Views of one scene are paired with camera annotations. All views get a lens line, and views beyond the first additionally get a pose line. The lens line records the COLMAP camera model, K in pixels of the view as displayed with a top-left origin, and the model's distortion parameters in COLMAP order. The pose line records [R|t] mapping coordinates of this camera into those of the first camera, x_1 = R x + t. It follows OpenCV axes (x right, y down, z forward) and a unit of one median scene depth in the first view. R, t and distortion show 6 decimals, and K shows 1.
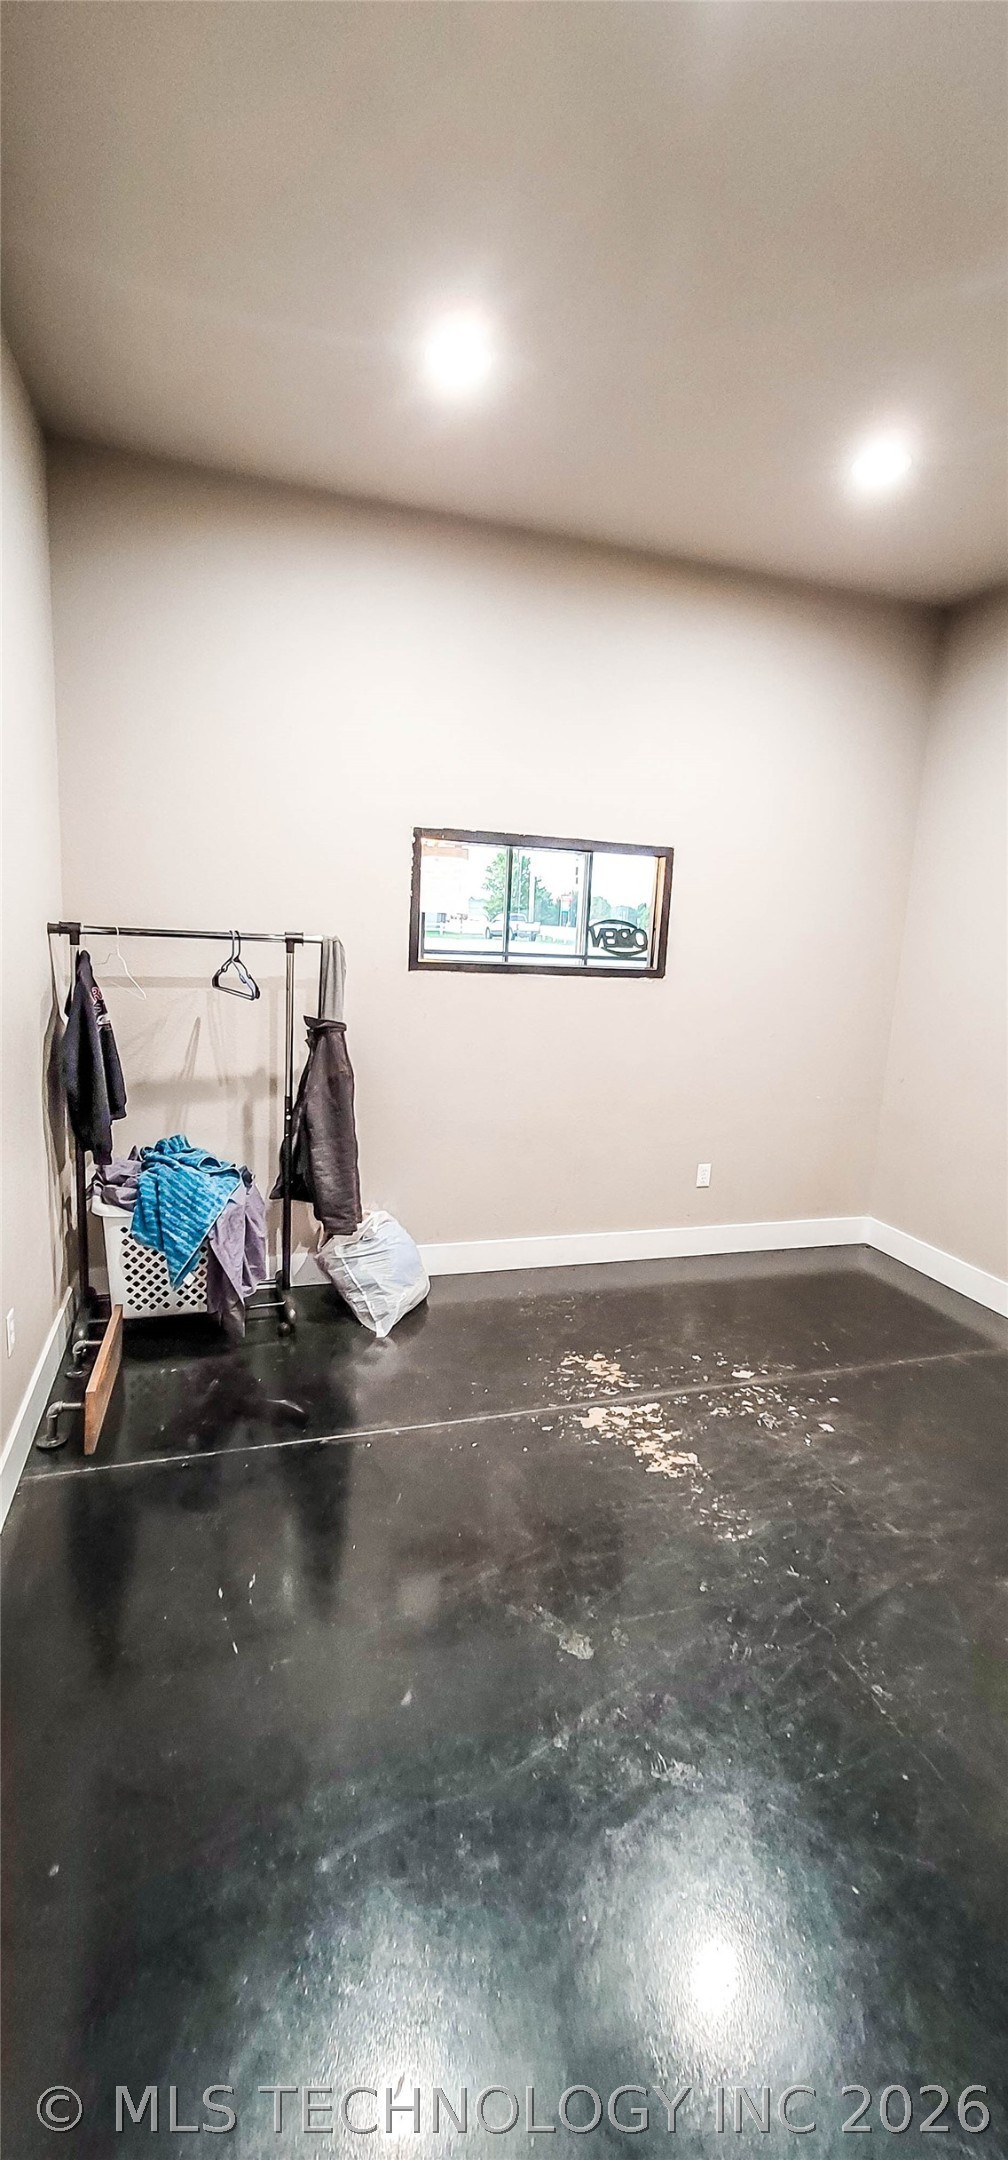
lens RADIAL K [[886.4, 0, 510.5], [0, 886.4, 1076.9], [0, 0, 1]] dist [-0.003954, 0.000325]
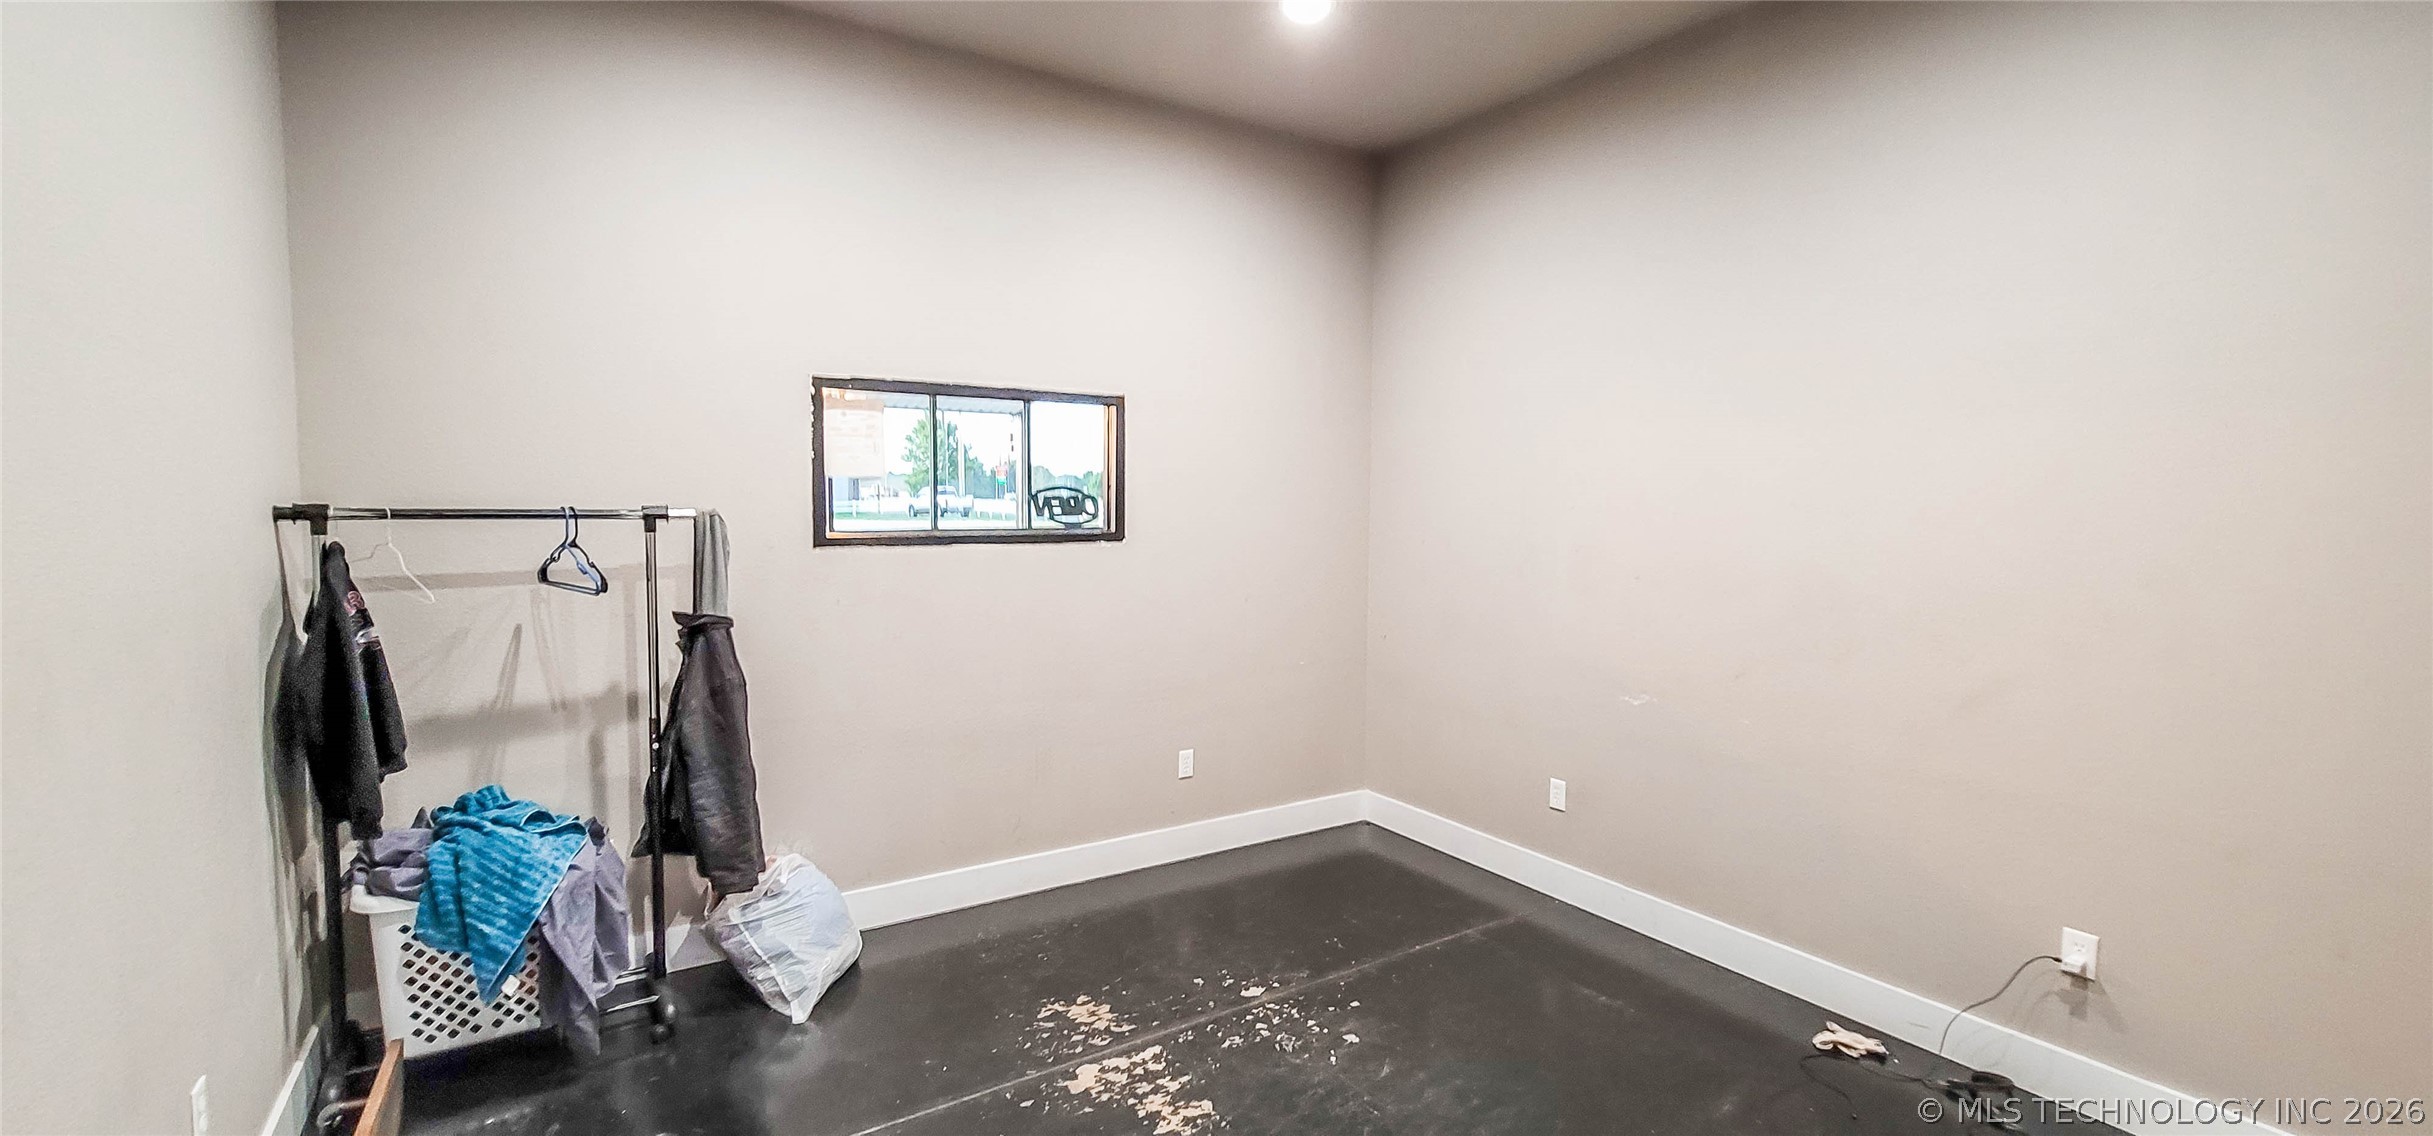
lens RADIAL K [[998.5, 0, 1208.8], [0, 998.5, 561.8], [0, 0, 1]] dist [-0.003954, 0.000325]
pose [[0.964331, -0.059015, 0.258038, -0.002969], [0.085452, 0.992043, -0.092462, 0.008931], [-0.250528, 0.111214, 0.961700, 0.036968]]
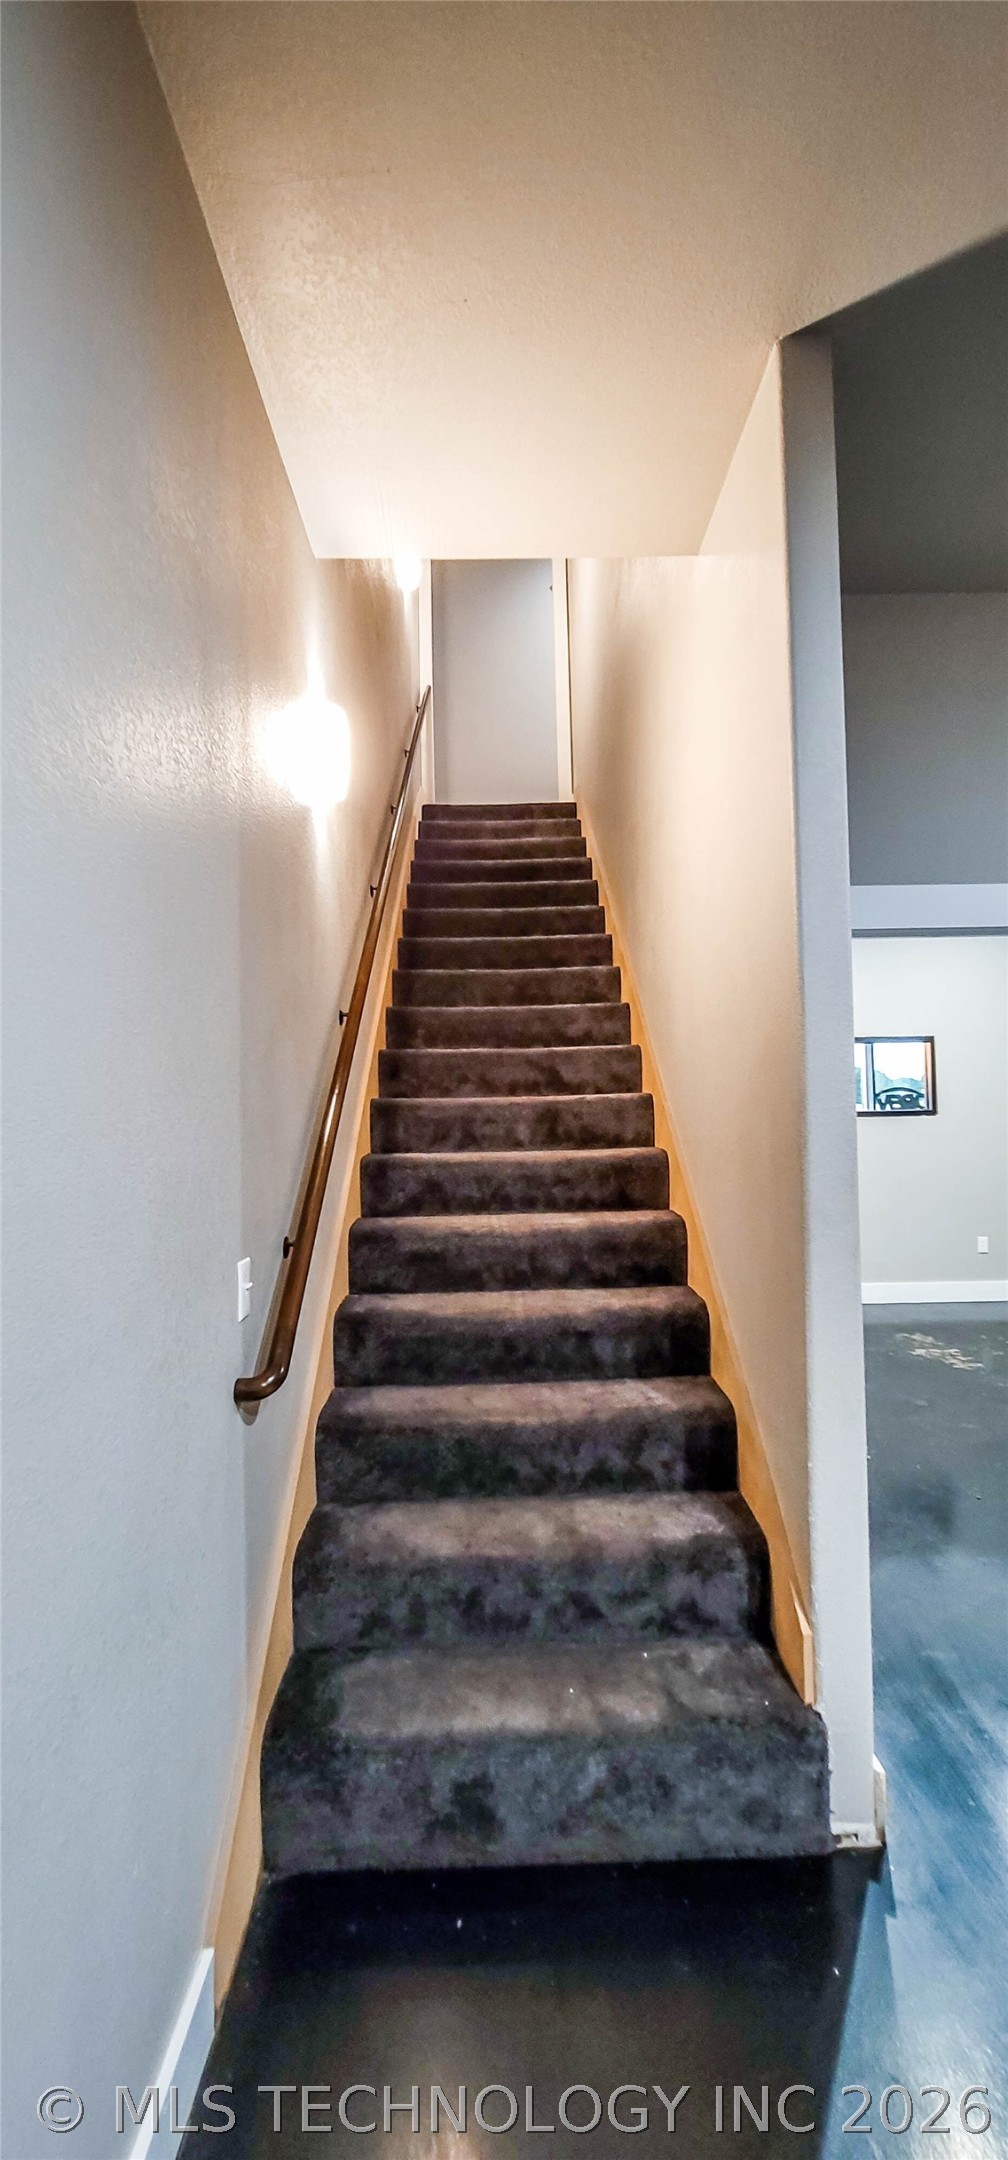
lens RADIAL K [[886.4, 0, 510.5], [0, 886.4, 1076.9], [0, 0, 1]] dist [-0.003954, 0.000325]
pose [[0.954192, -0.079511, -0.288436, -0.119629], [0.016444, 0.976521, -0.214793, 0.190661], [0.298742, 0.200211, 0.933096, -0.923117]]
